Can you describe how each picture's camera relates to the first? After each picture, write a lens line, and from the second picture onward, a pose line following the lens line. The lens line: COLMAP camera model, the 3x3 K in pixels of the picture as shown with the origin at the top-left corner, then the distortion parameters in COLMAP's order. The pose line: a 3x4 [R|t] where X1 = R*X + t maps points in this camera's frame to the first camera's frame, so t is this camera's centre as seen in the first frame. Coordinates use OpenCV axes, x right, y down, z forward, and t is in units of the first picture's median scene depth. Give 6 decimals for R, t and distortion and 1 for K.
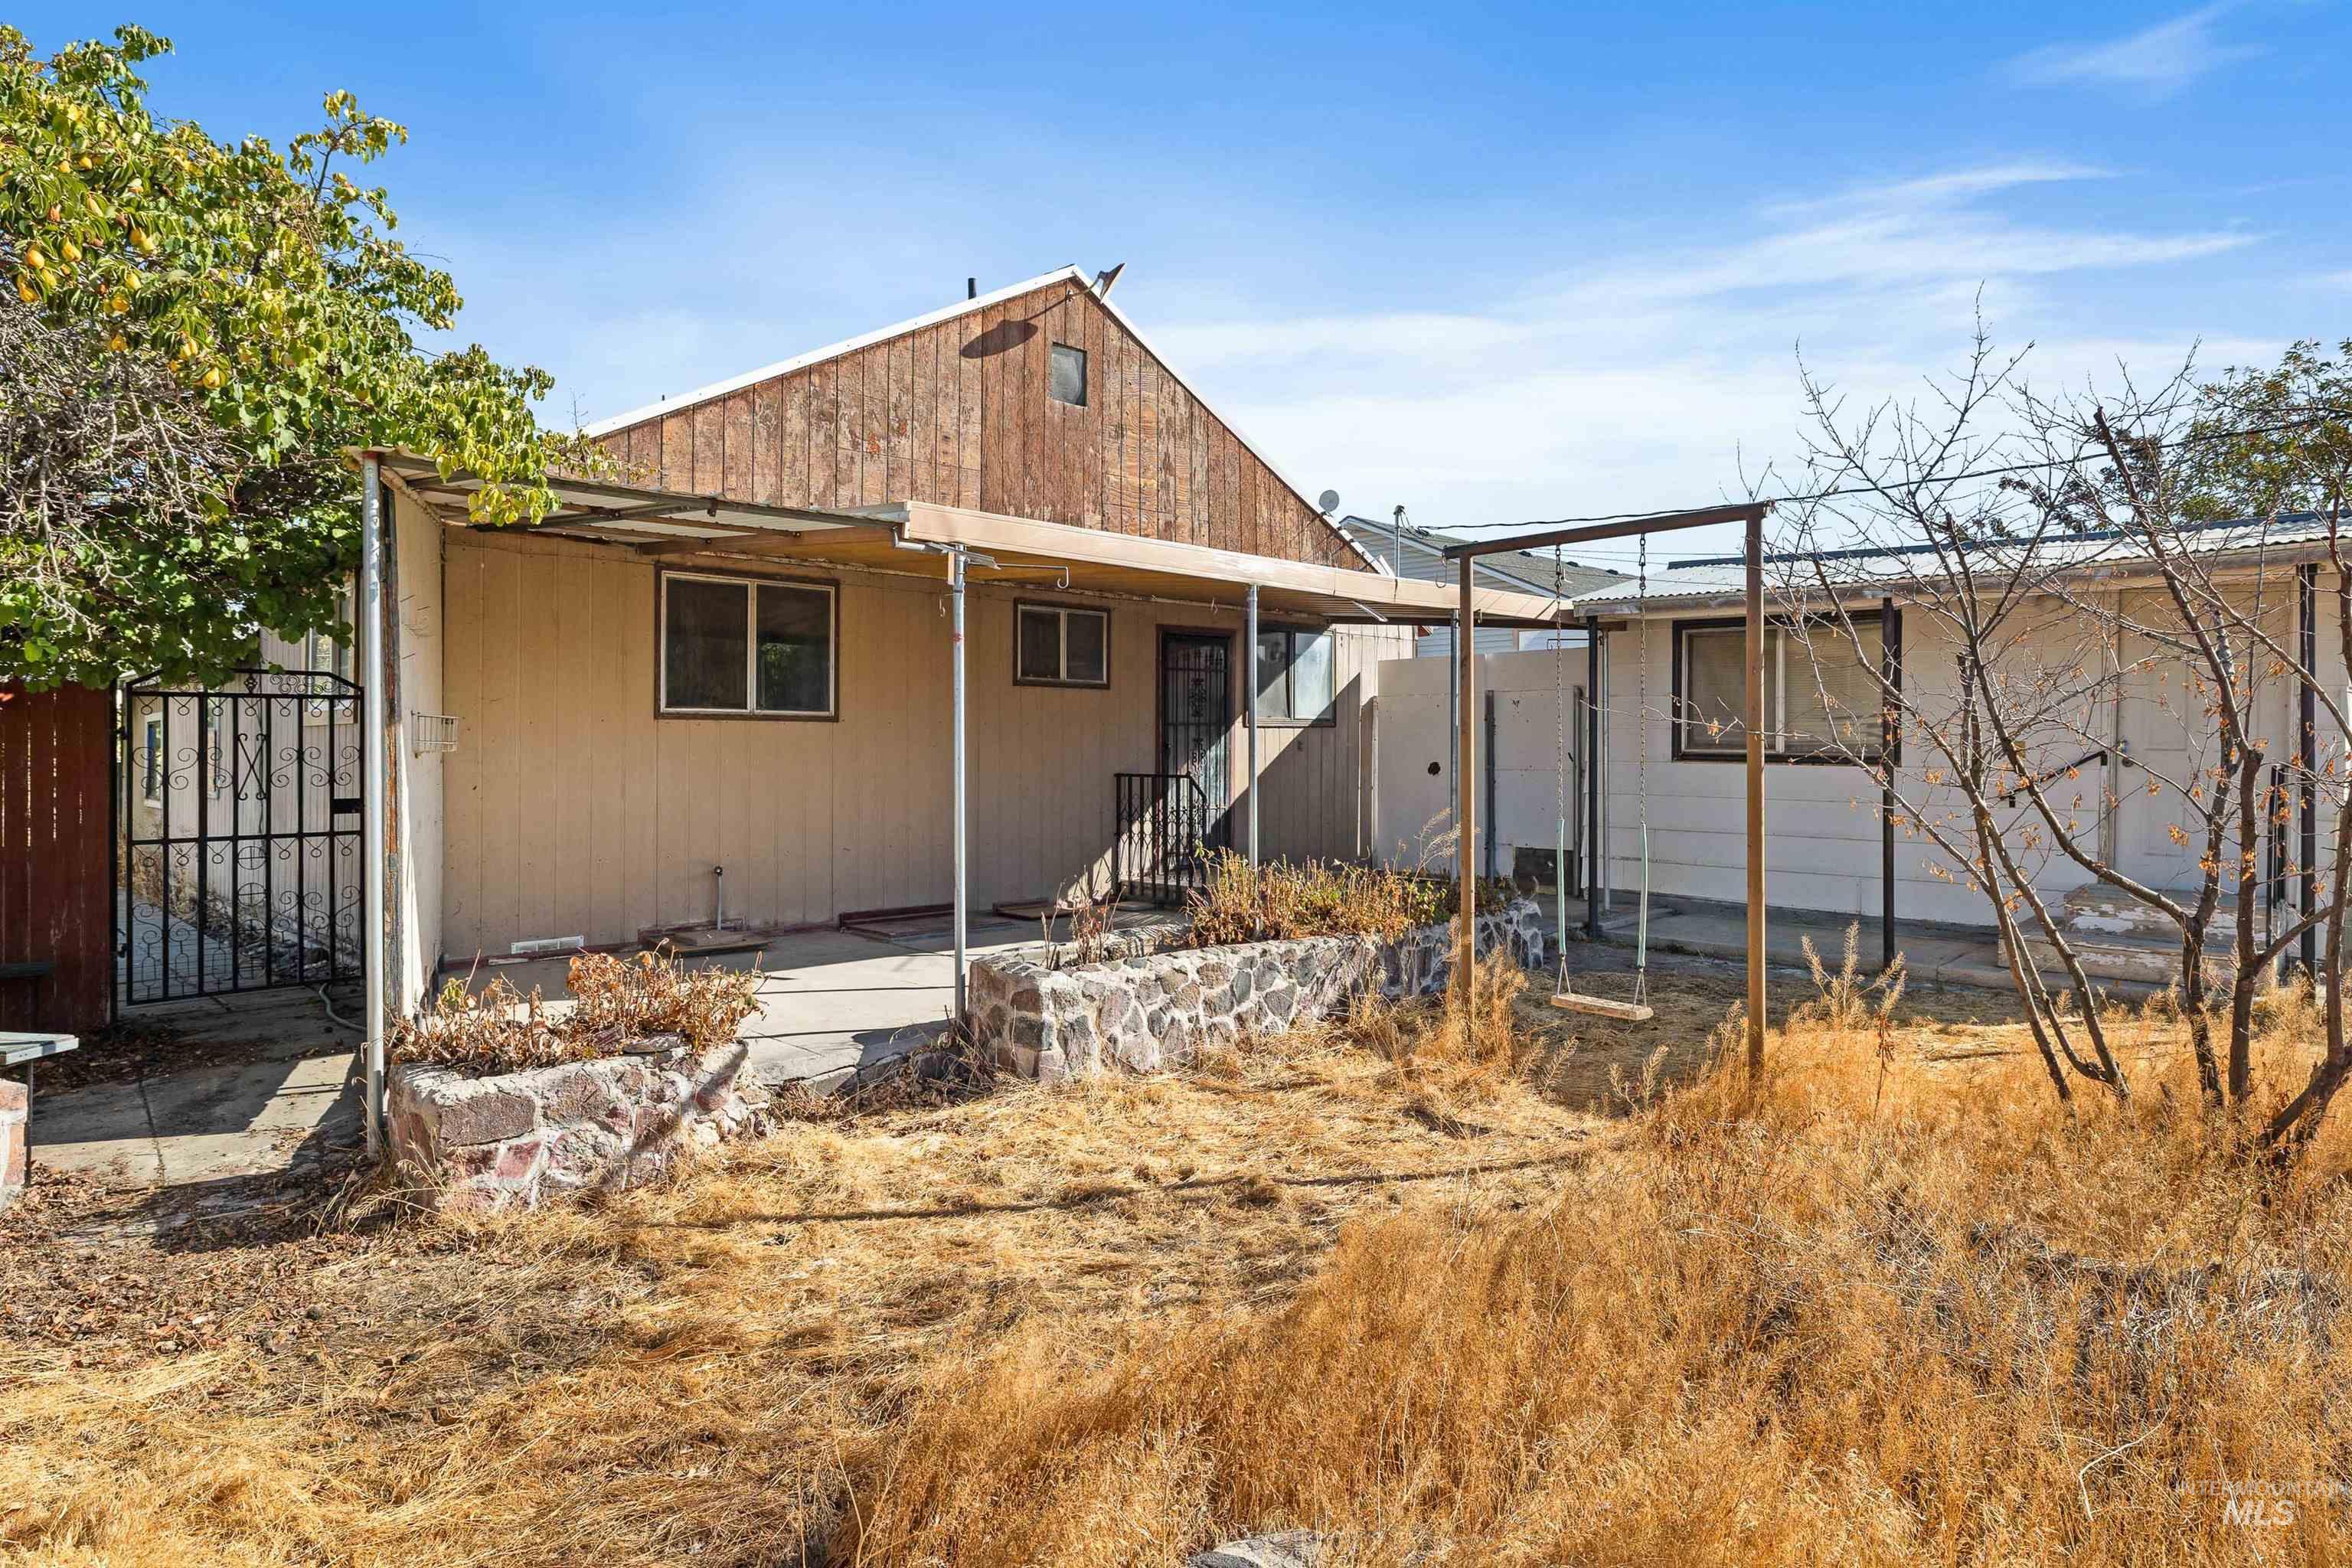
lens RADIAL K [[1368.4, 0, 1176.9], [0, 1368.4, 765.7], [0, 0, 1]] dist [-0.007612, -0.000251]
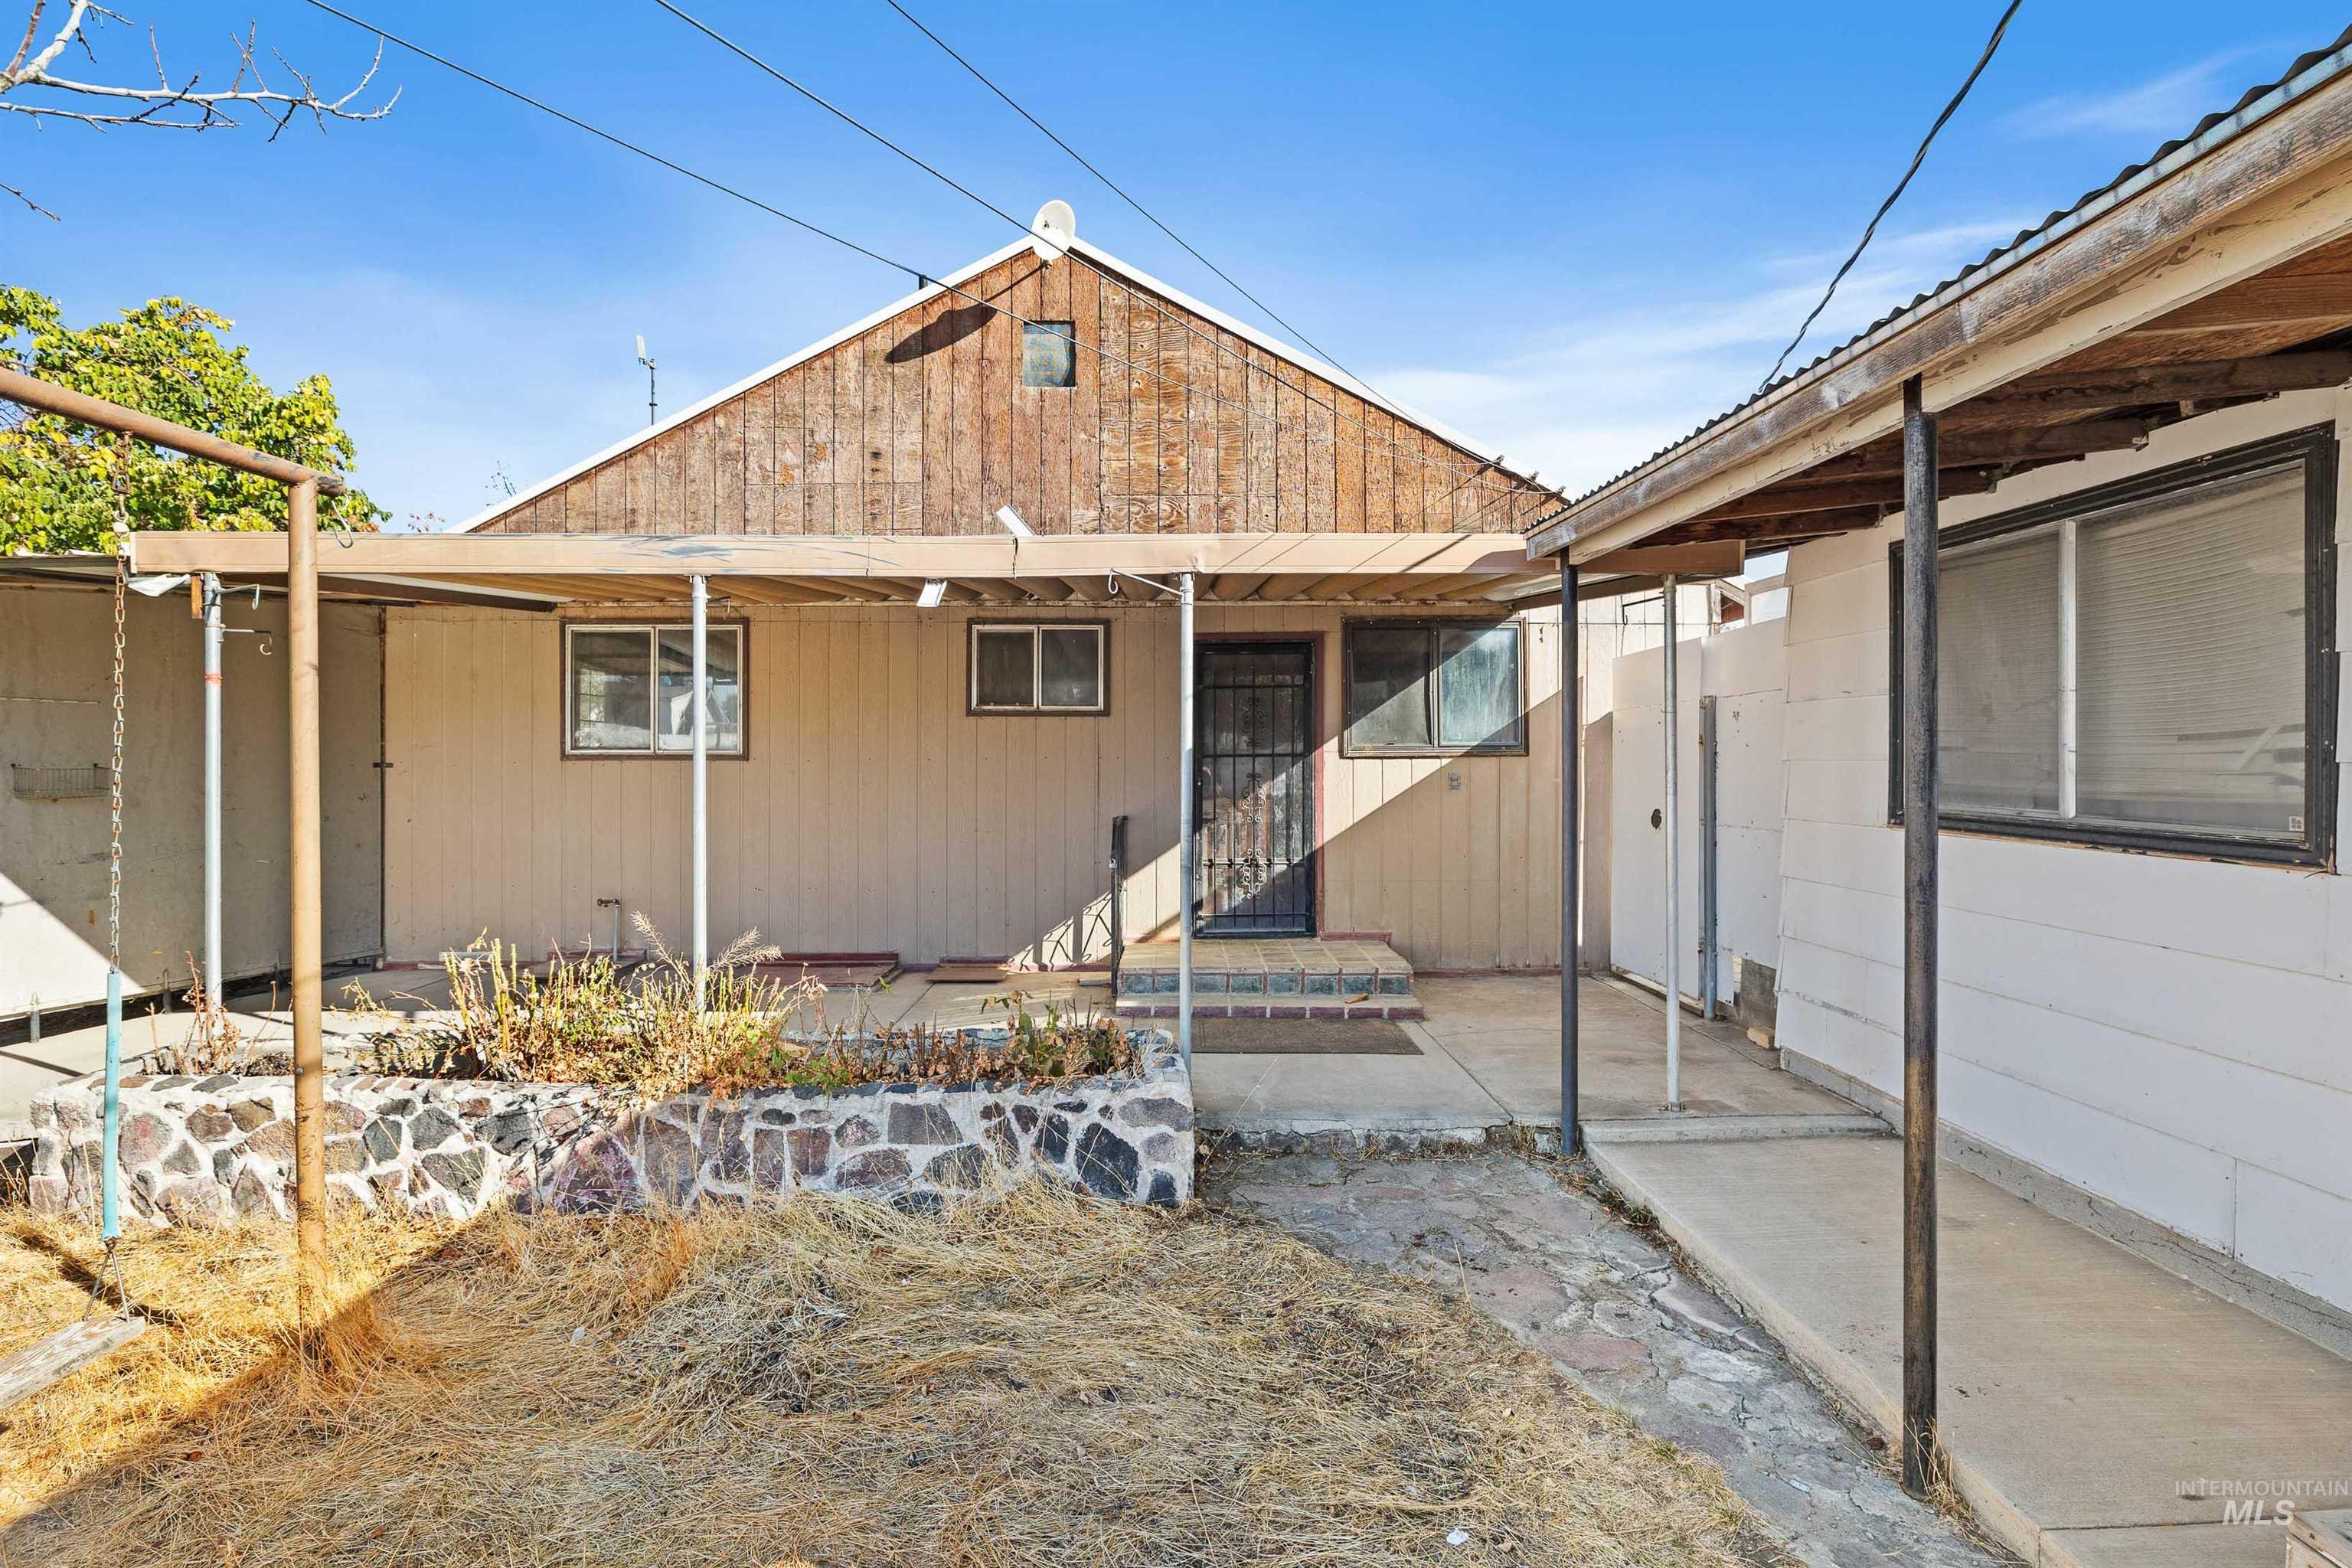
lens RADIAL K [[1138.7, 0, 1177.1], [0, 1138.7, 778.3], [0, 0, 1]] dist [-0.000368, -0.000706]
pose [[0.717604, 0.007957, -0.696406, 0.521505], [-0.007282, 0.999966, 0.003921, -0.023275], [0.696414, 0.002258, 0.717637, 0.587756]]
